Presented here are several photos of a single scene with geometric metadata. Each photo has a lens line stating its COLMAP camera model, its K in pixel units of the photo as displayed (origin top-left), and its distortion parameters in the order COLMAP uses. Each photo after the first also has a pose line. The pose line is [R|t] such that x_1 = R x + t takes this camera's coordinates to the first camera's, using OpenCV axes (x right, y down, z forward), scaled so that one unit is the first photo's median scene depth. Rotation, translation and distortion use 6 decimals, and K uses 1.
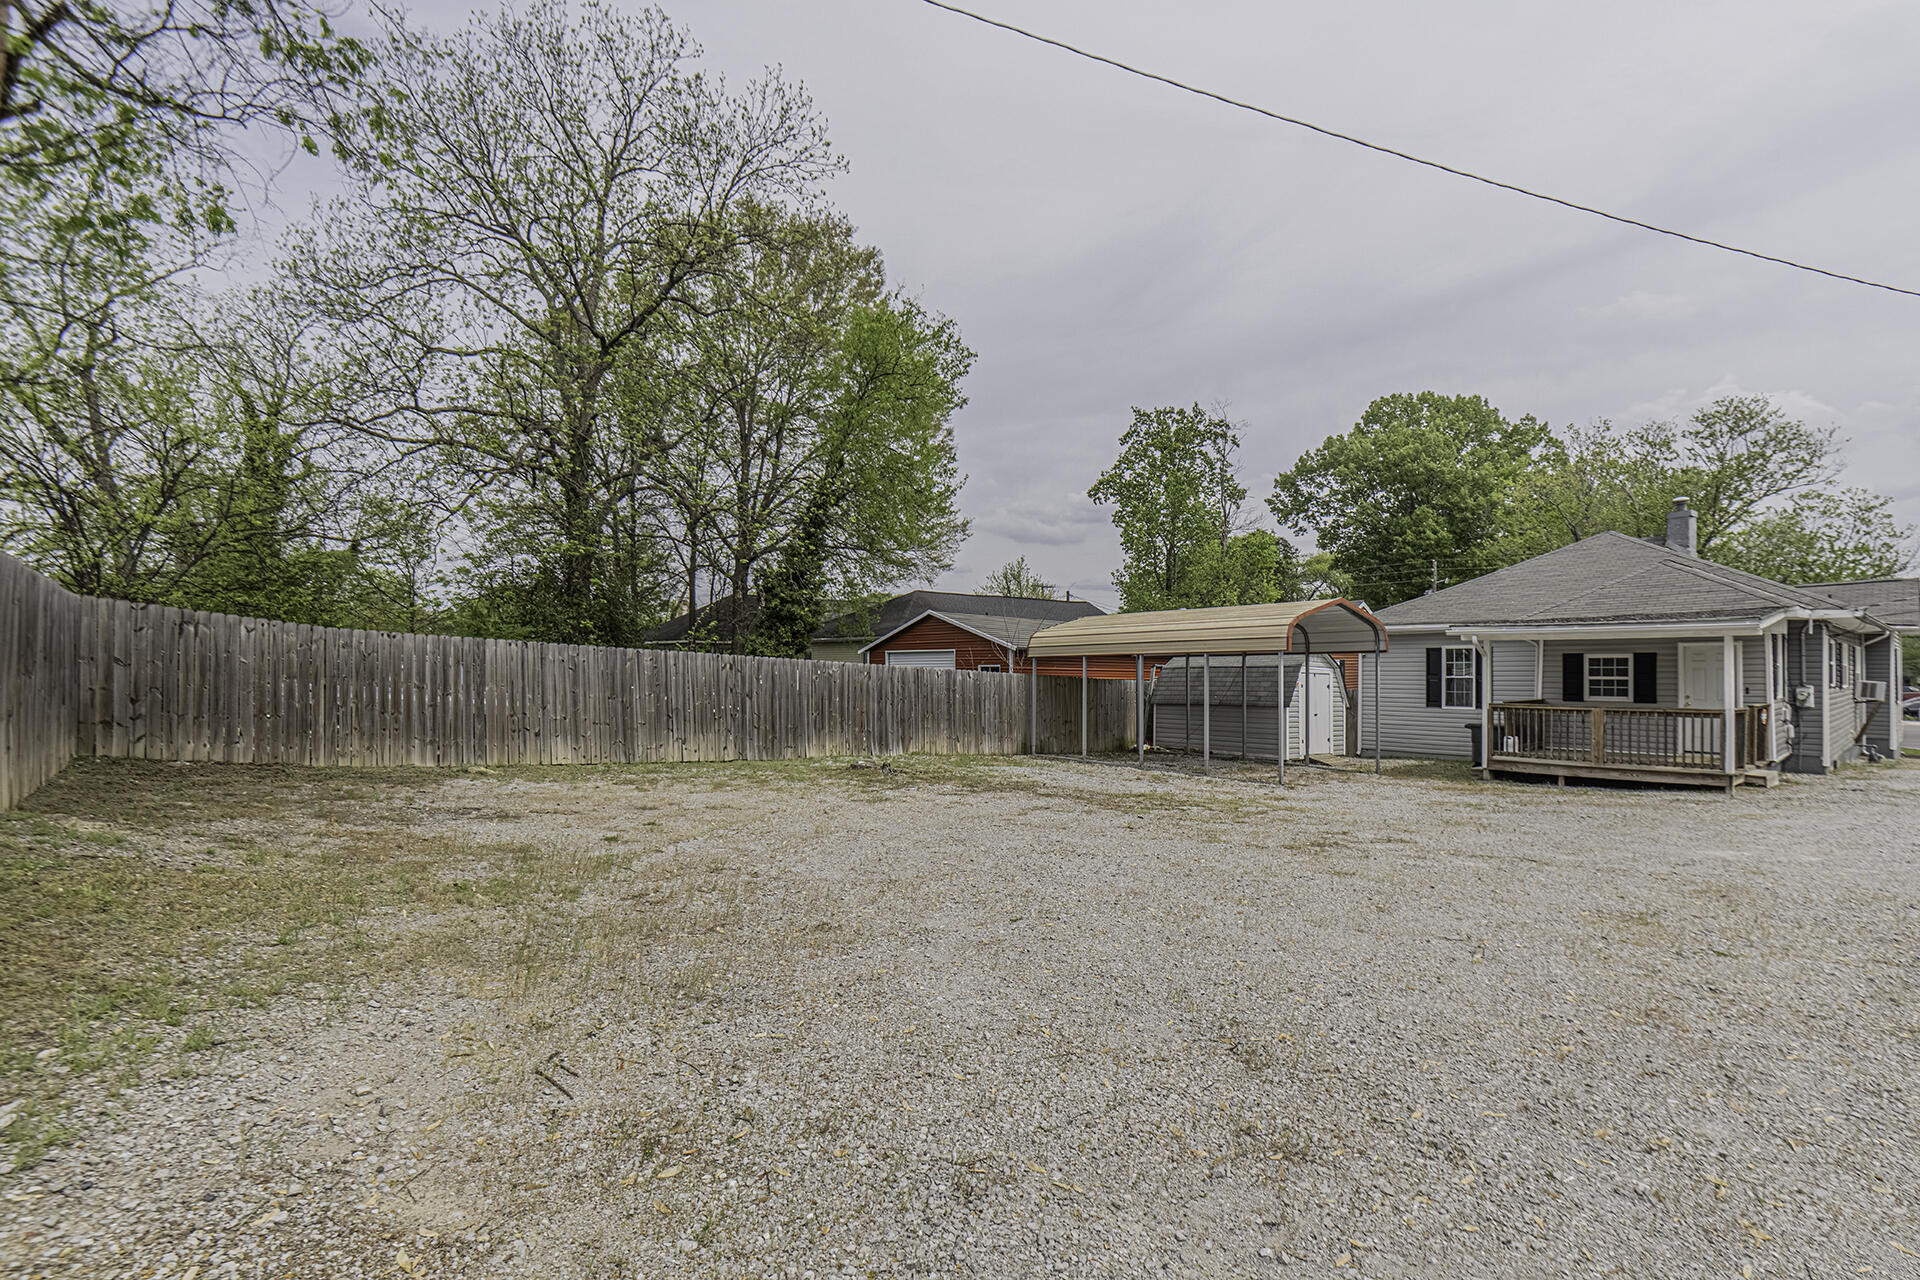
lens RADIAL K [[886.2, 0, 987.3], [0, 886.2, 664.3], [0, 0, 1]] dist [0.000086, -0.011145]
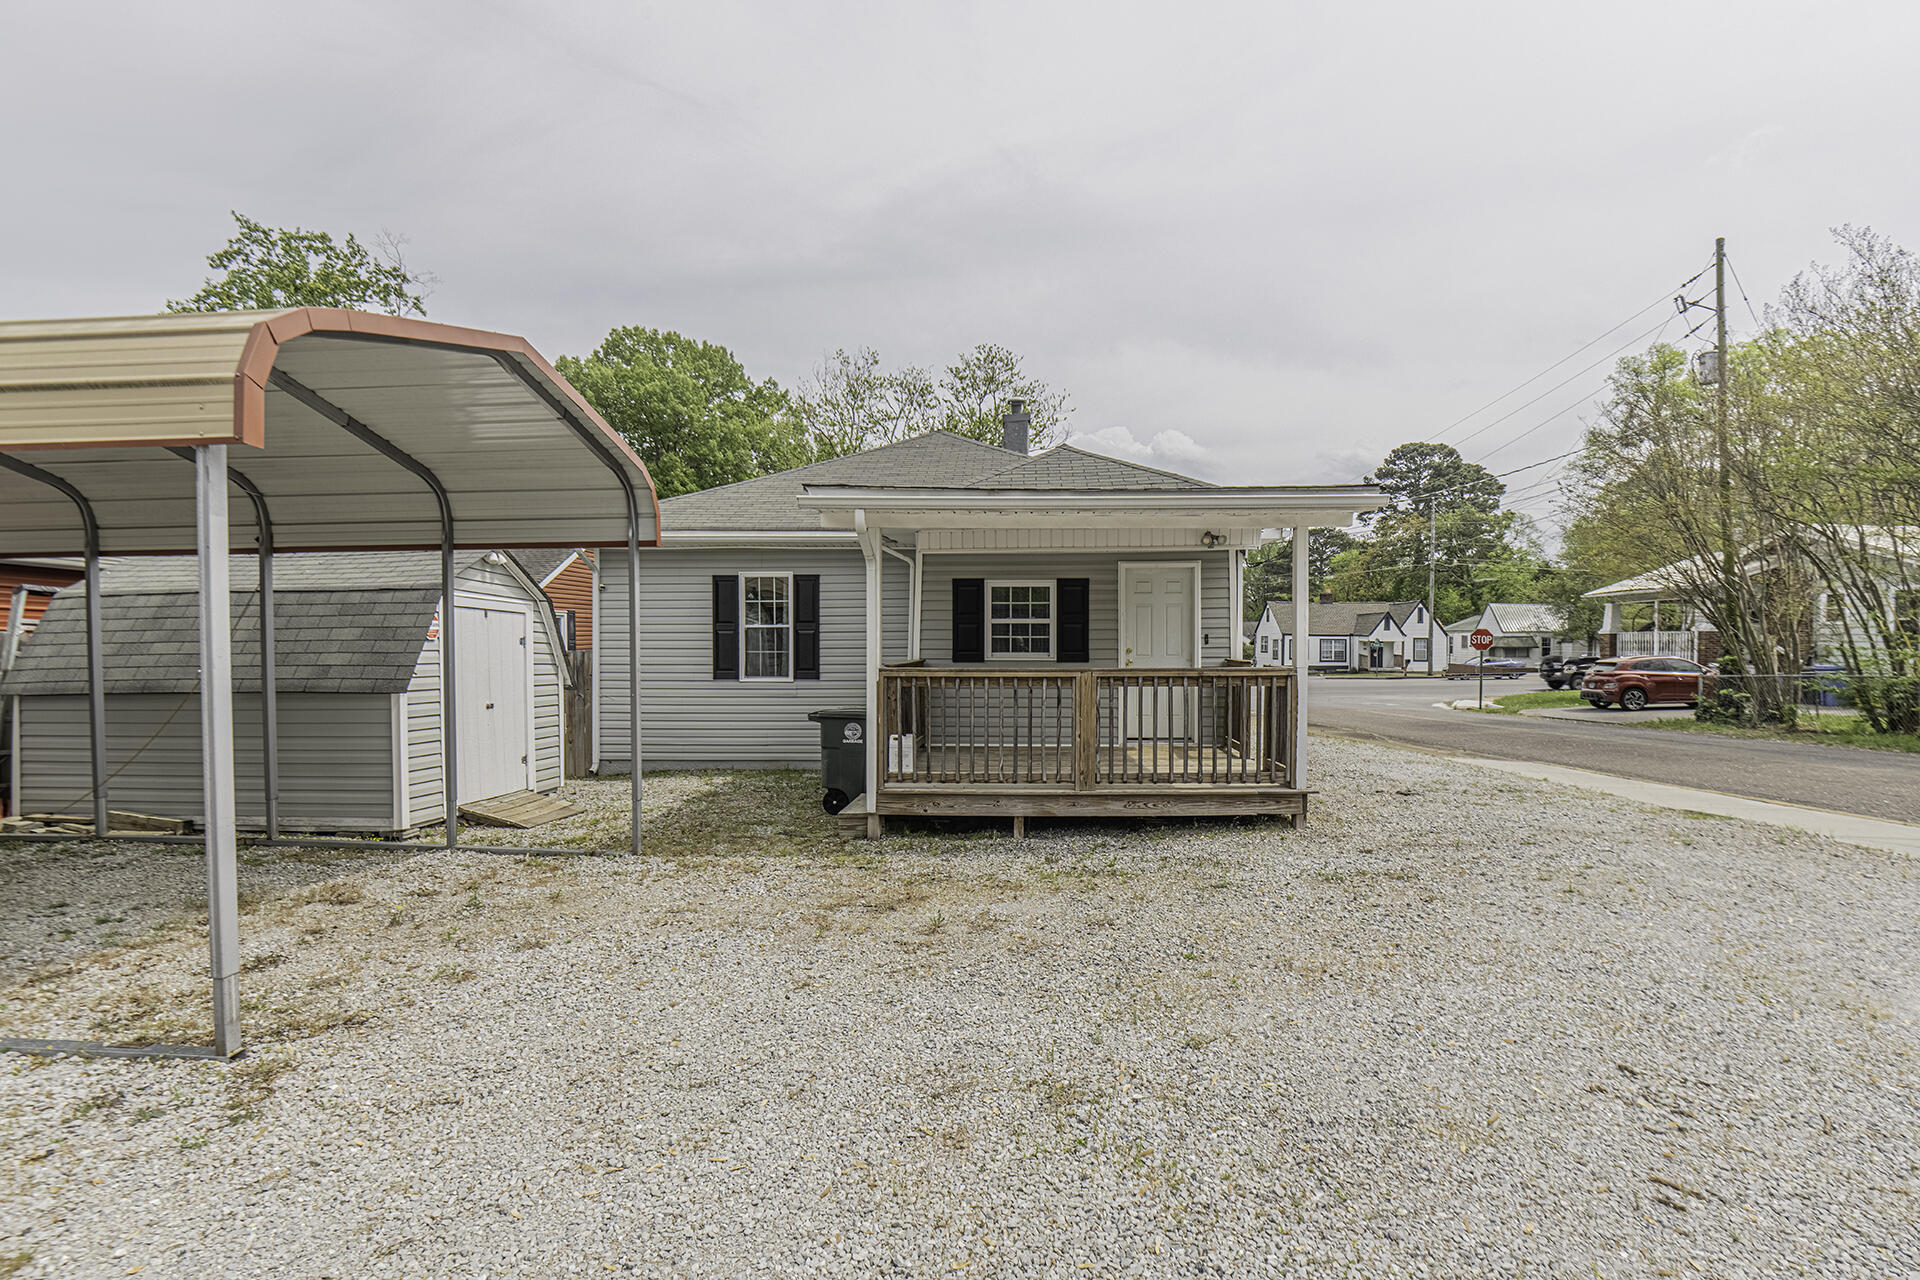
lens RADIAL K [[886.2, 0, 987.3], [0, 886.2, 664.3], [0, 0, 1]] dist [0.000086, -0.011145]
pose [[0.691330, -0.020078, 0.722260, 0.248283], [-0.003118, 0.999522, 0.030770, 0.024767], [-0.722532, -0.023524, 0.690937, 0.577405]]
